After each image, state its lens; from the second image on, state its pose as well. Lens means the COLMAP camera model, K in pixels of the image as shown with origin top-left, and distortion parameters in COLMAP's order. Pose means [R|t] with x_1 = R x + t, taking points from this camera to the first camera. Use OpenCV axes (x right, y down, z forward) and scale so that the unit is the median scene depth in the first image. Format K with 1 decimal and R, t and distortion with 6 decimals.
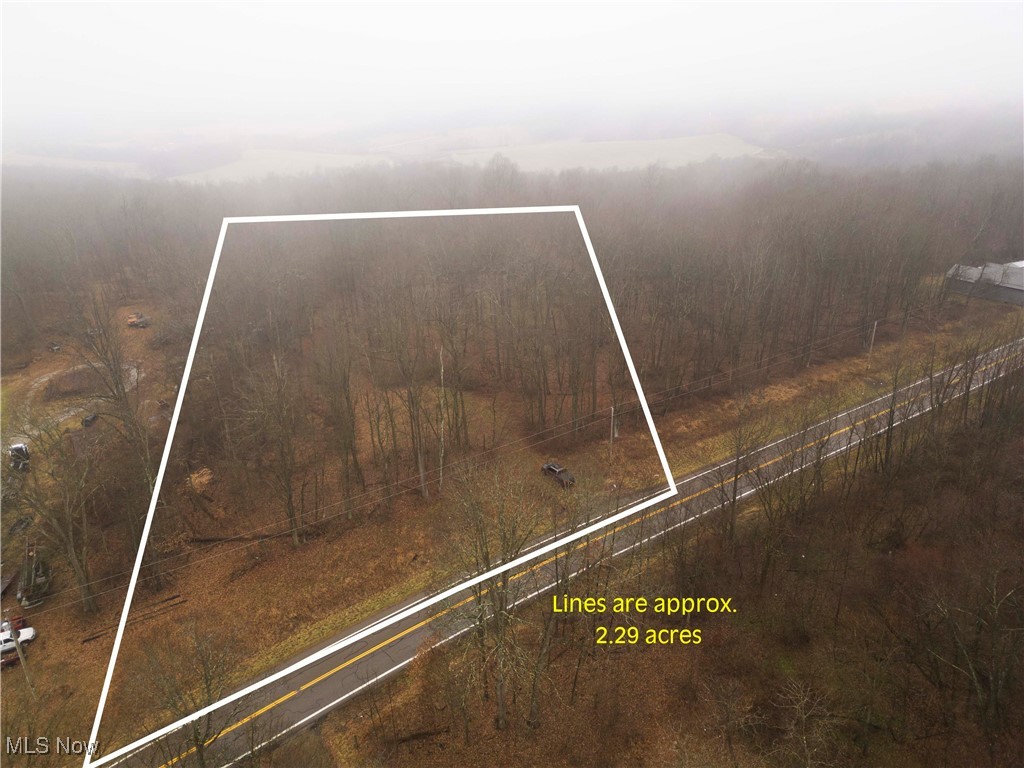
lens RADIAL K [[722.0, 0, 508.7], [0, 722.0, 381.9], [0, 0, 1]] dist [0.043869, -0.025865]
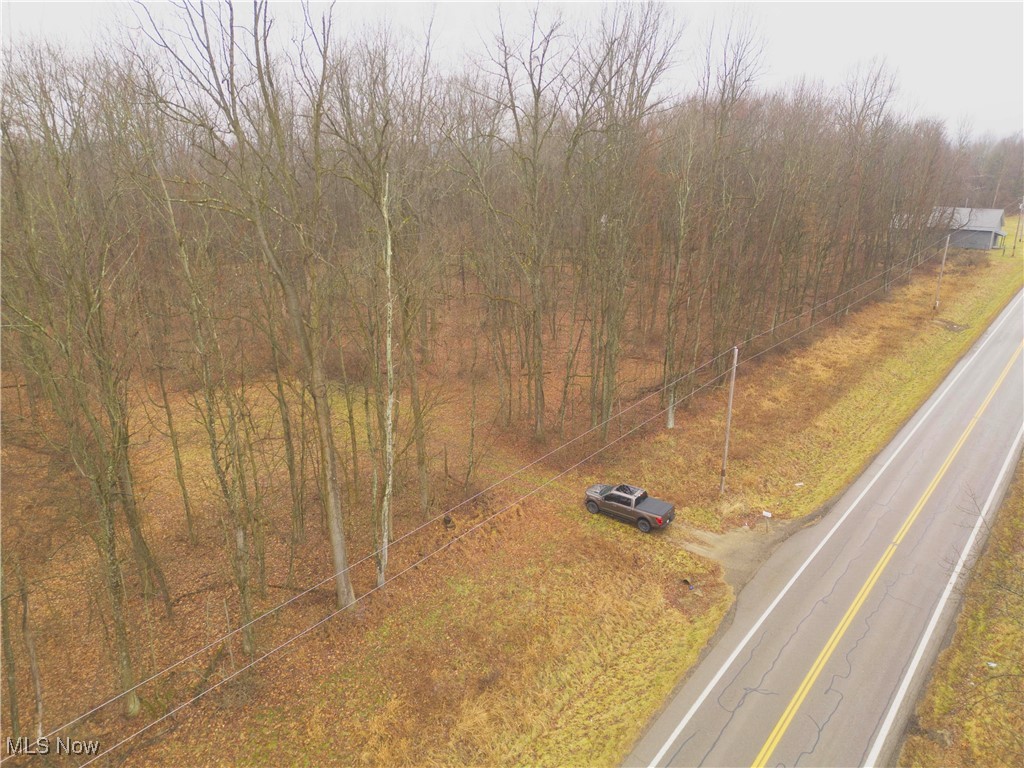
lens RADIAL K [[722.0, 0, 514.7], [0, 722.0, 383.3], [0, 0, 1]] dist [0.043869, -0.025865]
pose [[0.954736, -0.077051, 0.287302, -0.129401], [0.095801, 0.994054, -0.051761, 0.067786], [-0.281606, 0.076942, 0.956440, 0.581482]]
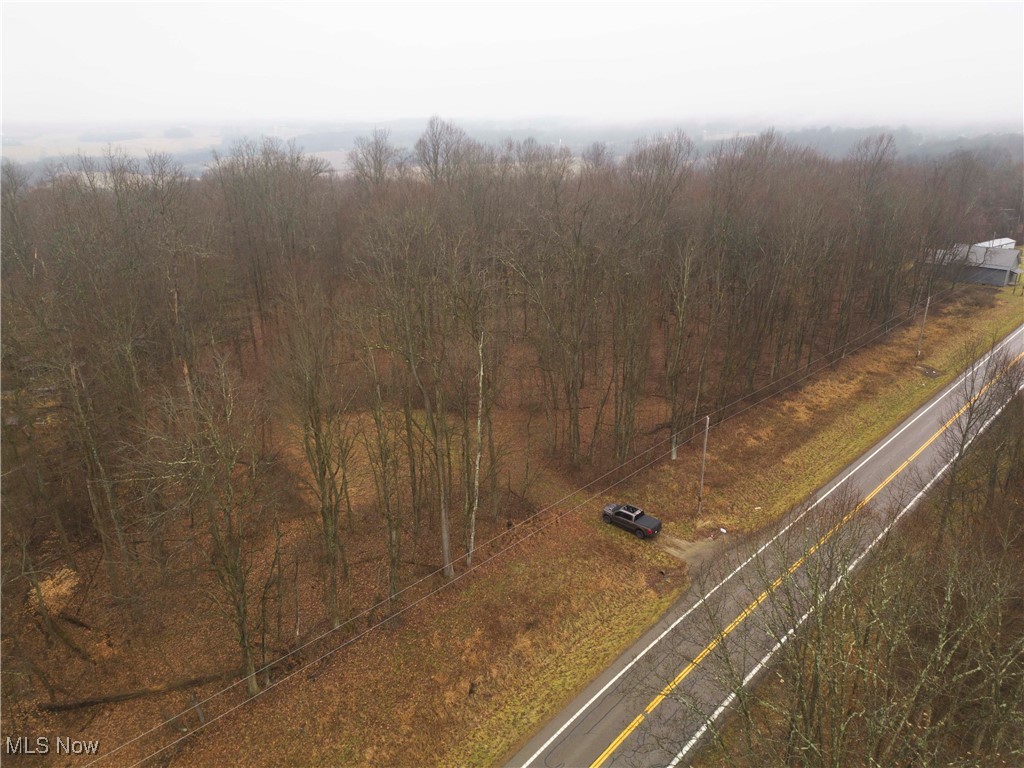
lens RADIAL K [[722.0, 0, 510.7], [0, 722.0, 378.5], [0, 0, 1]] dist [0.043869, -0.025865]
pose [[0.978579, -0.054910, 0.198413, -0.175220], [0.063056, 0.997397, -0.034966, 0.010698], [-0.195977, 0.046729, 0.979494, 0.347884]]
